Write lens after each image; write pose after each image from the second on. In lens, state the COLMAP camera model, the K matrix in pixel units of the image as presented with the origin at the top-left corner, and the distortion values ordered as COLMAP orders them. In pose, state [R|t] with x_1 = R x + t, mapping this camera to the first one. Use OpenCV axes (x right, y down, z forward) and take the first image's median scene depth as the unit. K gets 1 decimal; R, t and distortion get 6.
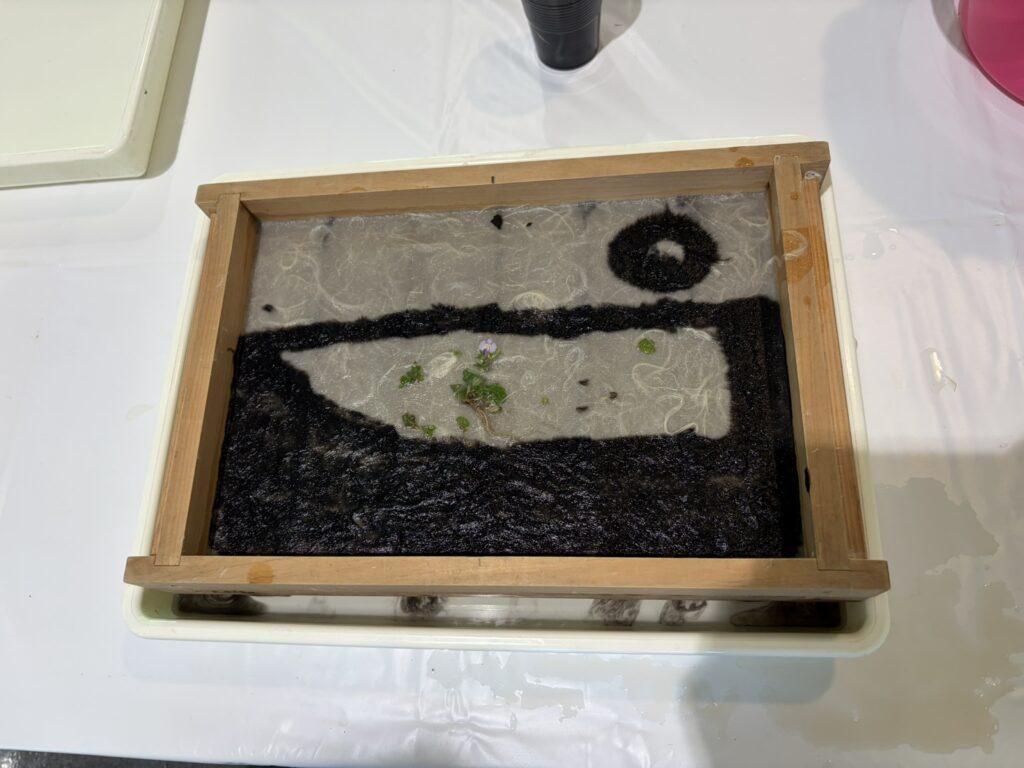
lens RADIAL K [[761.7, 0, 512.0], [0, 761.7, 384.0], [0, 0, 1]] dist [-0.000201, -0.002274]
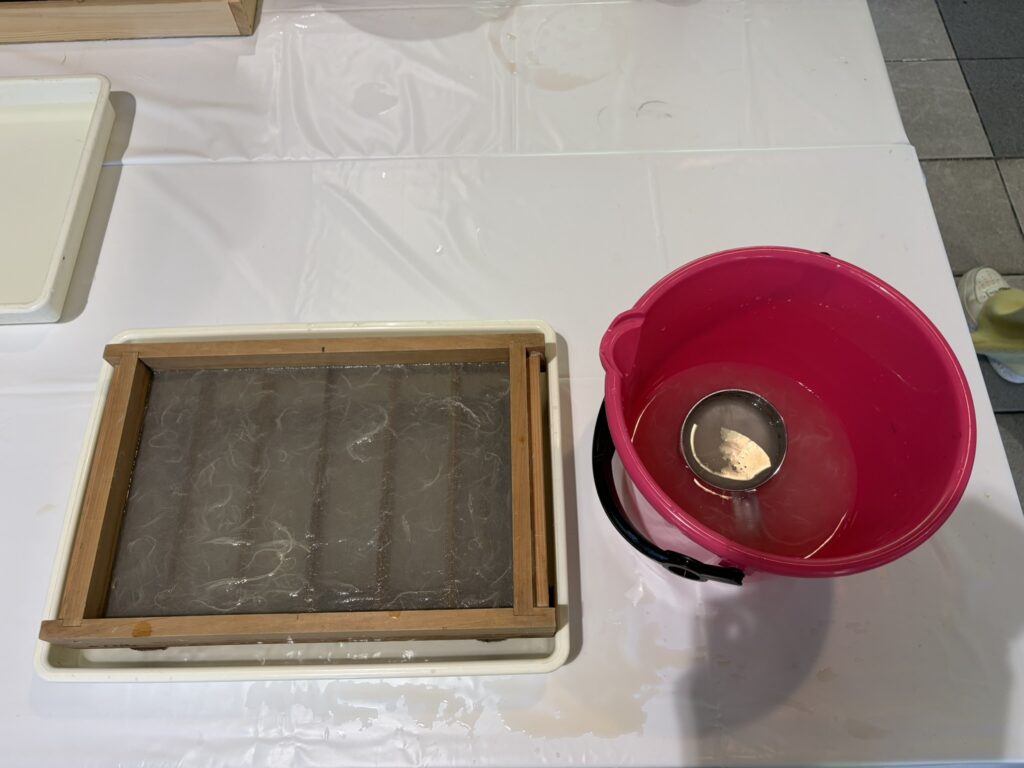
lens RADIAL K [[750.4, 0, 518.9], [0, 750.4, 388.2], [0, 0, 1]] dist [-0.000183, -0.000017]
pose [[0.990383, 0.013844, 0.137657, 0.154097], [-0.002040, 0.996334, -0.085523, -0.076148], [-0.138337, 0.084419, 0.986781, -0.475290]]
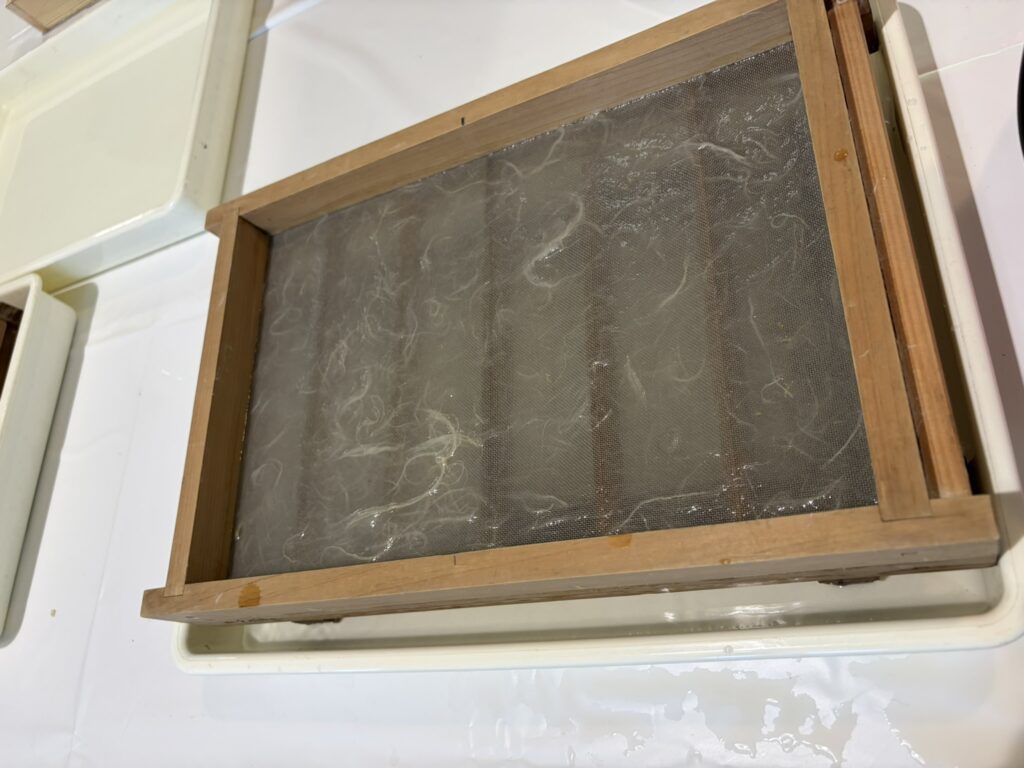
lens RADIAL K [[771.6, 0, 525.7], [0, 771.6, 386.2], [0, 0, 1]] dist [0.006117, -0.002659]
pose [[0.939302, -0.163736, -0.301499, 0.267610], [0.153445, 0.986472, -0.057680, 0.093836], [0.306865, 0.007915, 0.951720, 0.196028]]
